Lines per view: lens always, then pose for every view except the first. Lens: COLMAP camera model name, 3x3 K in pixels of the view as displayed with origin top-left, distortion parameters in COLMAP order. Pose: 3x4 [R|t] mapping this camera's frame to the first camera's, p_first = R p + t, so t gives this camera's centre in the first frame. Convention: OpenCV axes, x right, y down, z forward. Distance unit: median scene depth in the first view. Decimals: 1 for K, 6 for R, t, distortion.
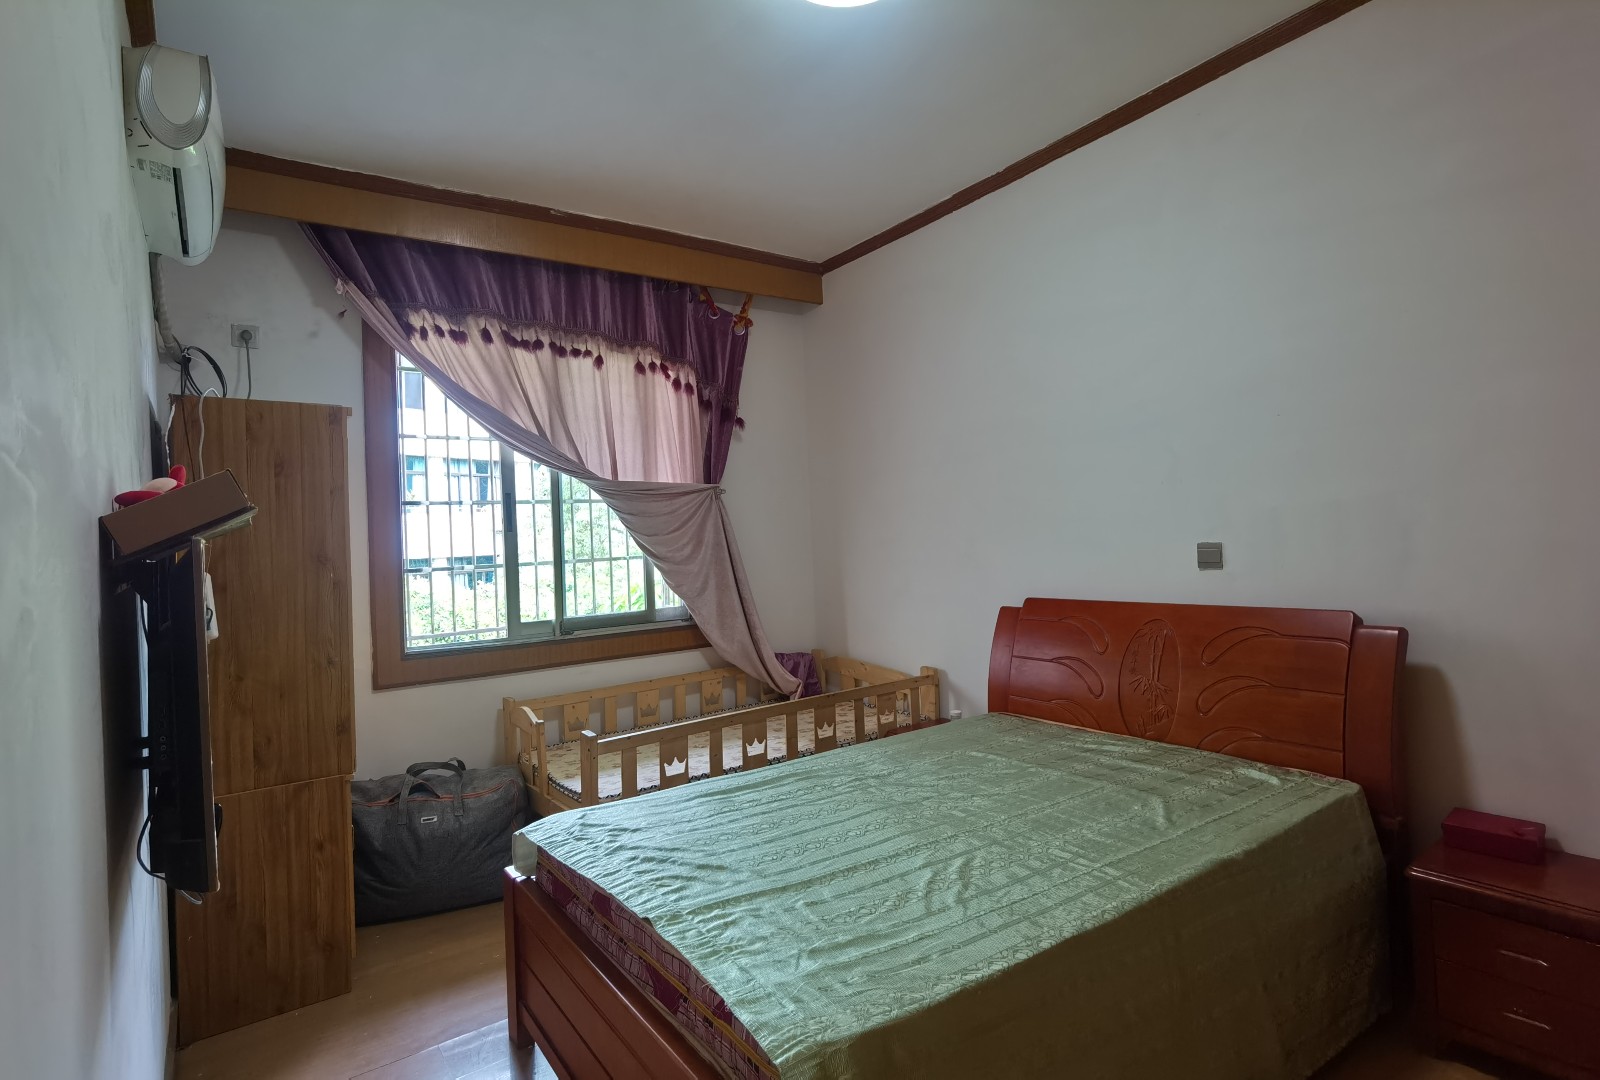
lens RADIAL K [[816.9, 0, 799.5], [0, 816.9, 528.9], [0, 0, 1]] dist [-0.001414, -0.000043]
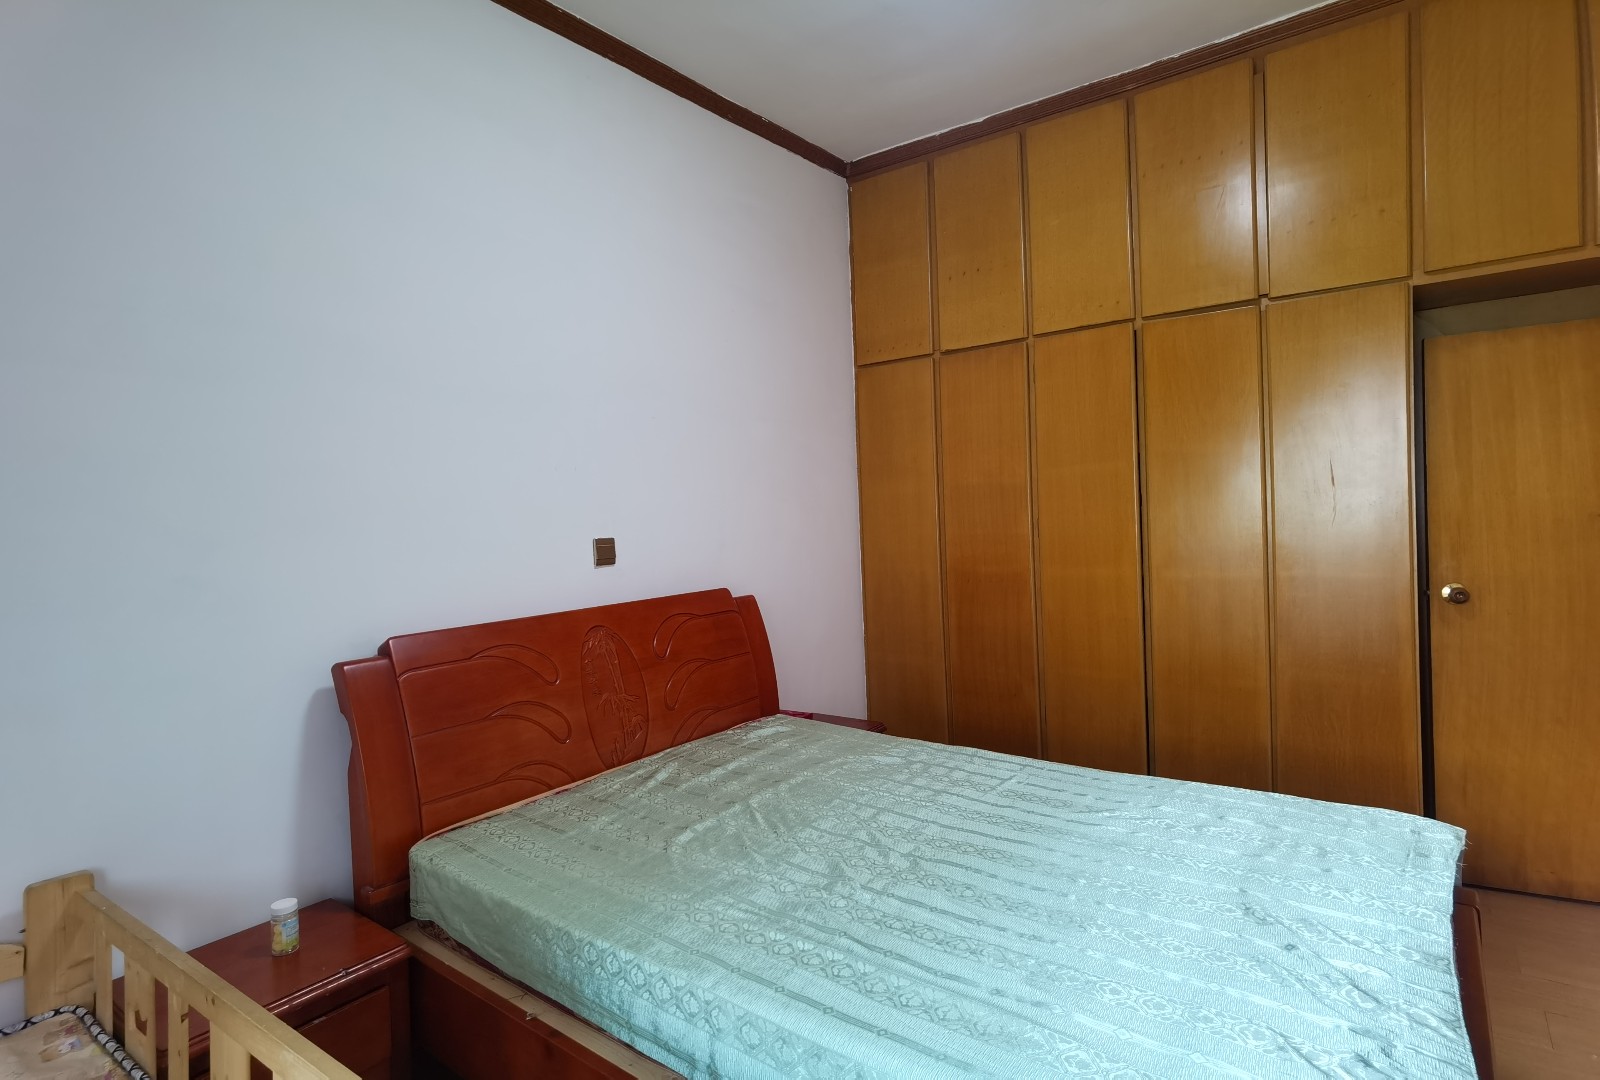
lens RADIAL K [[816.9, 0, 799.5], [0, 816.9, 528.9], [0, 0, 1]] dist [-0.001414, -0.000043]
pose [[-0.302068, 0.030224, 0.952807, -0.504801], [0.041322, 0.998973, -0.018588, 0.037597], [-0.952390, 0.033758, -0.303007, 1.184020]]
